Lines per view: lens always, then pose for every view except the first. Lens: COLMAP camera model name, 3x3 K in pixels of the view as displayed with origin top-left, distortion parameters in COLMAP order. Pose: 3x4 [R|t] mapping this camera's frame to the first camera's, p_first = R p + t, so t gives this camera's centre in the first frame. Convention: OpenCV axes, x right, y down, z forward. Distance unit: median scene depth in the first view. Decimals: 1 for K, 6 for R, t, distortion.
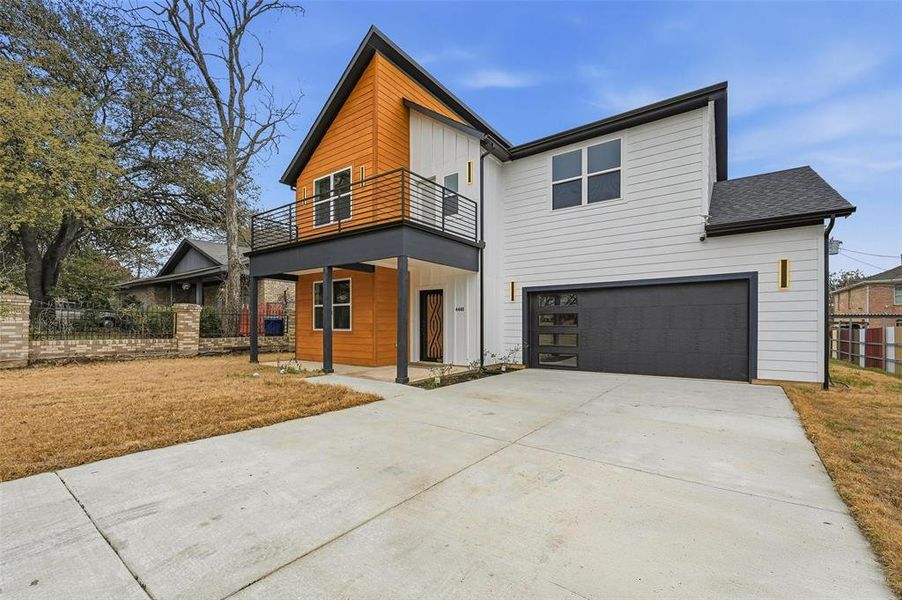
lens RADIAL K [[383.1, 0, 453.9], [0, 383.1, 326.8], [0, 0, 1]] dist [-0.003746, -0.000211]
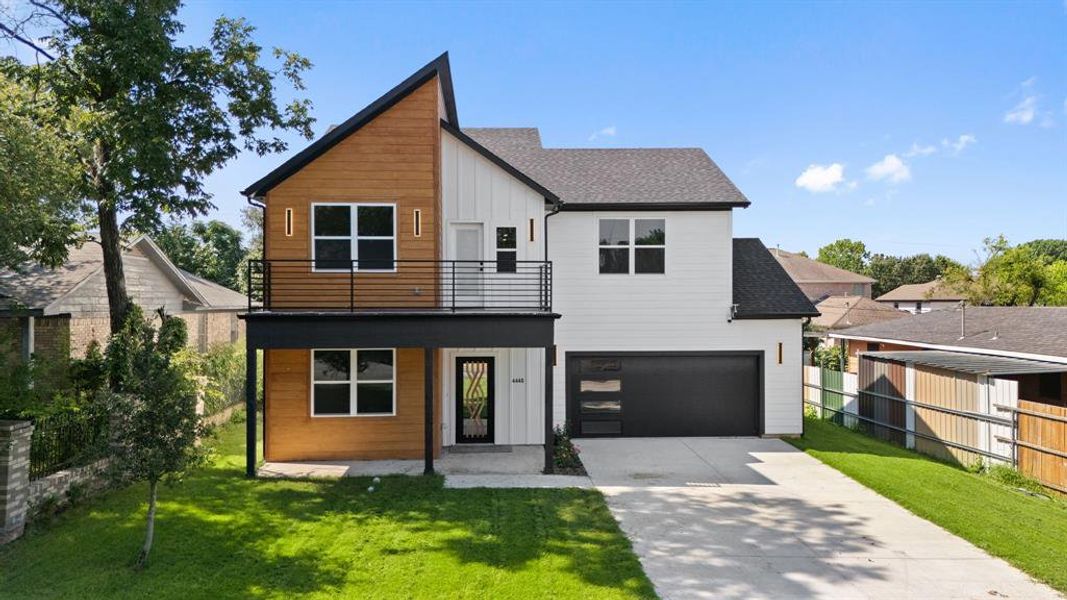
lens RADIAL K [[796.0, 0, 528.4], [0, 796.0, 303.8], [0, 0, 1]] dist [0.066261, -0.079779]
pose [[0.781604, -0.006443, 0.623741, -1.118148], [0.004283, 0.999979, 0.004963, -0.234147], [-0.623760, -0.001207, 0.781615, -0.456223]]
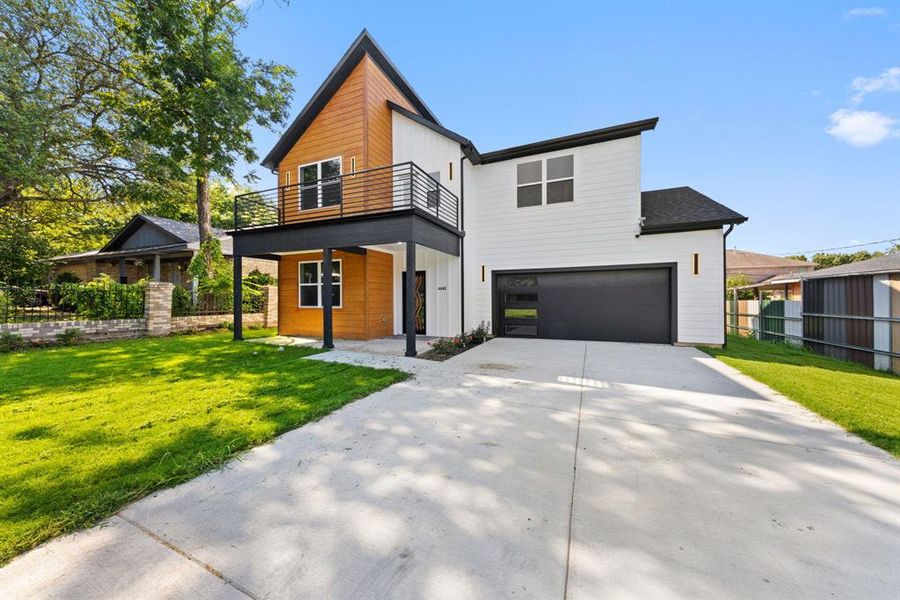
lens RADIAL K [[308.8, 0, 452.6], [0, 308.8, 297.6], [0, 0, 1]] dist [0.015034, -0.006426]
pose [[0.975936, -0.004856, 0.218005, -0.159201], [0.006159, 0.999967, -0.005296, -0.012782], [-0.217972, 0.006511, 0.975933, 0.077621]]
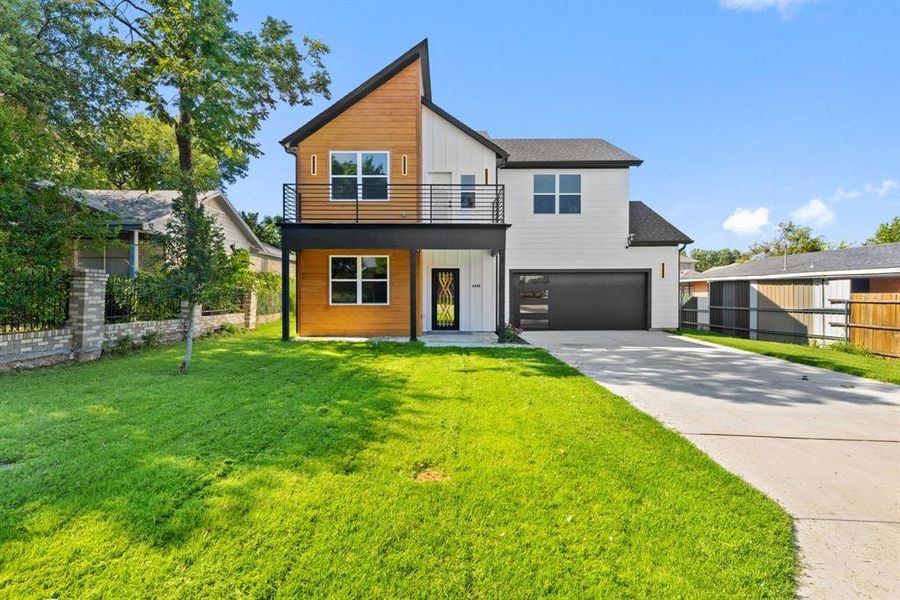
lens RADIAL K [[477.8, 0, 450.0], [0, 477.8, 300.0], [0, 0, 1]] dist [0.000937, -0.000258]
pose [[0.808410, -0.012147, 0.588494, -0.965413], [0.003130, 0.999862, 0.016338, -0.025755], [-0.588611, -0.011366, 0.808336, -0.197745]]
